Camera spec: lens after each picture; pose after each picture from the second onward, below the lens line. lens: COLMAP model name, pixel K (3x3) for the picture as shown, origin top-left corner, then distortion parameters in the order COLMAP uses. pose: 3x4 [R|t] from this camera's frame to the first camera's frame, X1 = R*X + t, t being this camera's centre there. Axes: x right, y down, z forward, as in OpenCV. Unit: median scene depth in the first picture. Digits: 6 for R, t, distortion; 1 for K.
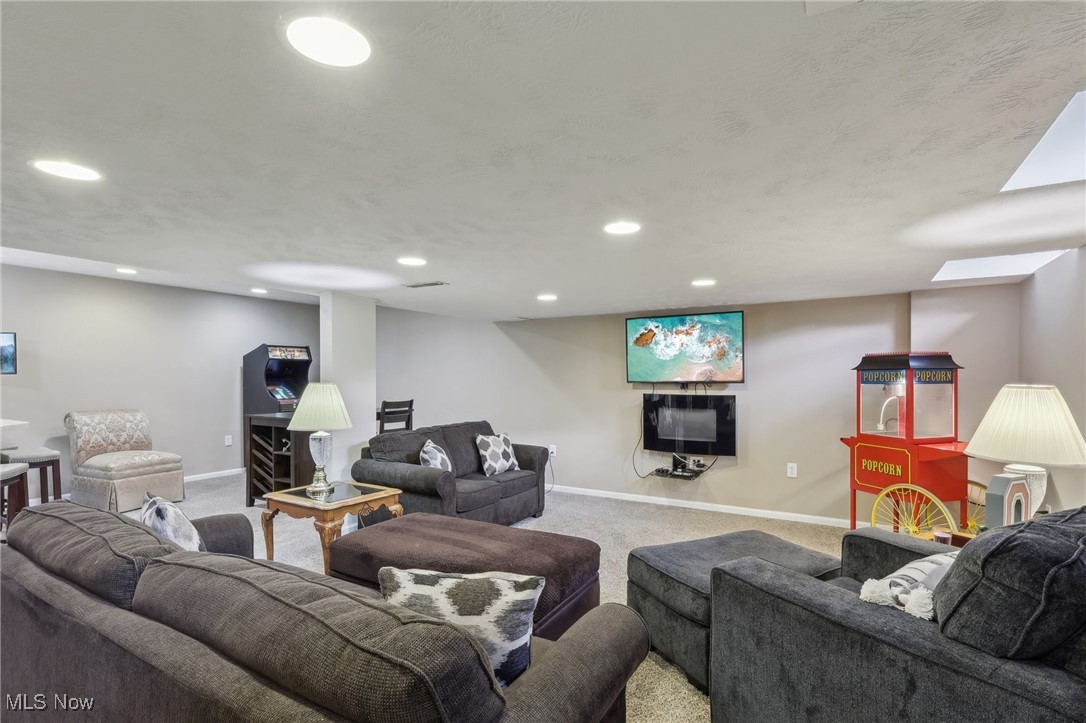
lens RADIAL K [[500.3, 0, 541.0], [0, 500.3, 381.7], [0, 0, 1]] dist [0.000556, 0.000393]
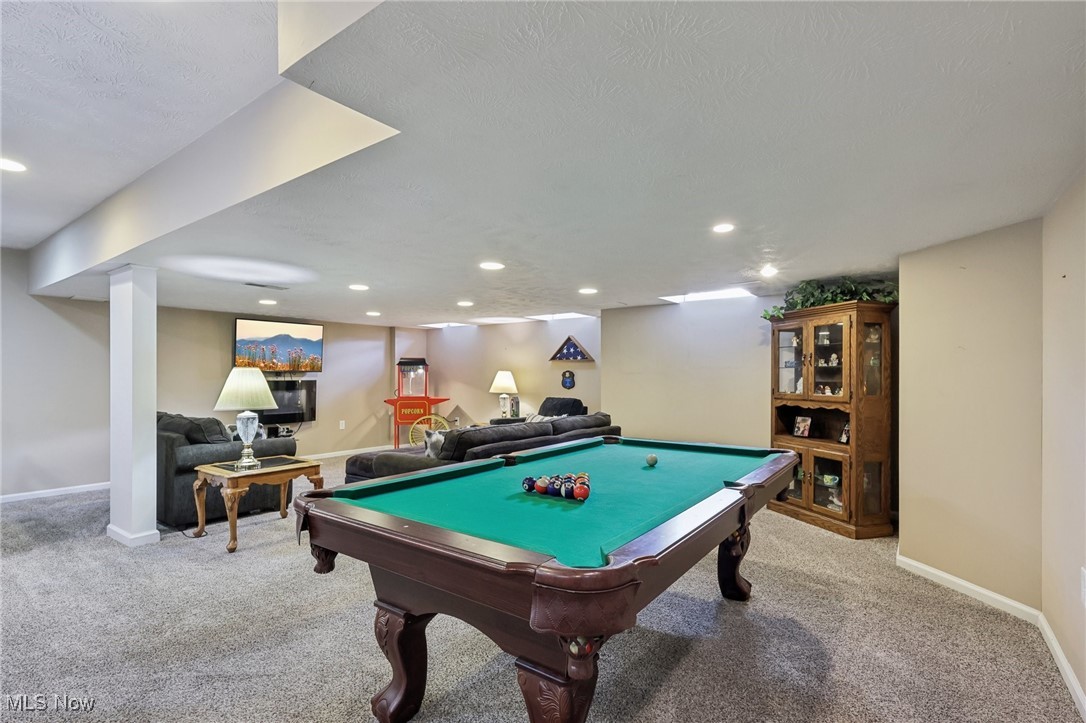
lens RADIAL K [[509.8, 0, 547.7], [0, 509.8, 371.6], [0, 0, 1]] dist [-0.000033, 0.000093]
pose [[0.087035, -0.000863, 0.996205, -1.153548], [-0.004542, 0.999989, 0.001263, -0.004360], [-0.996195, -0.004635, 0.087030, 0.183351]]
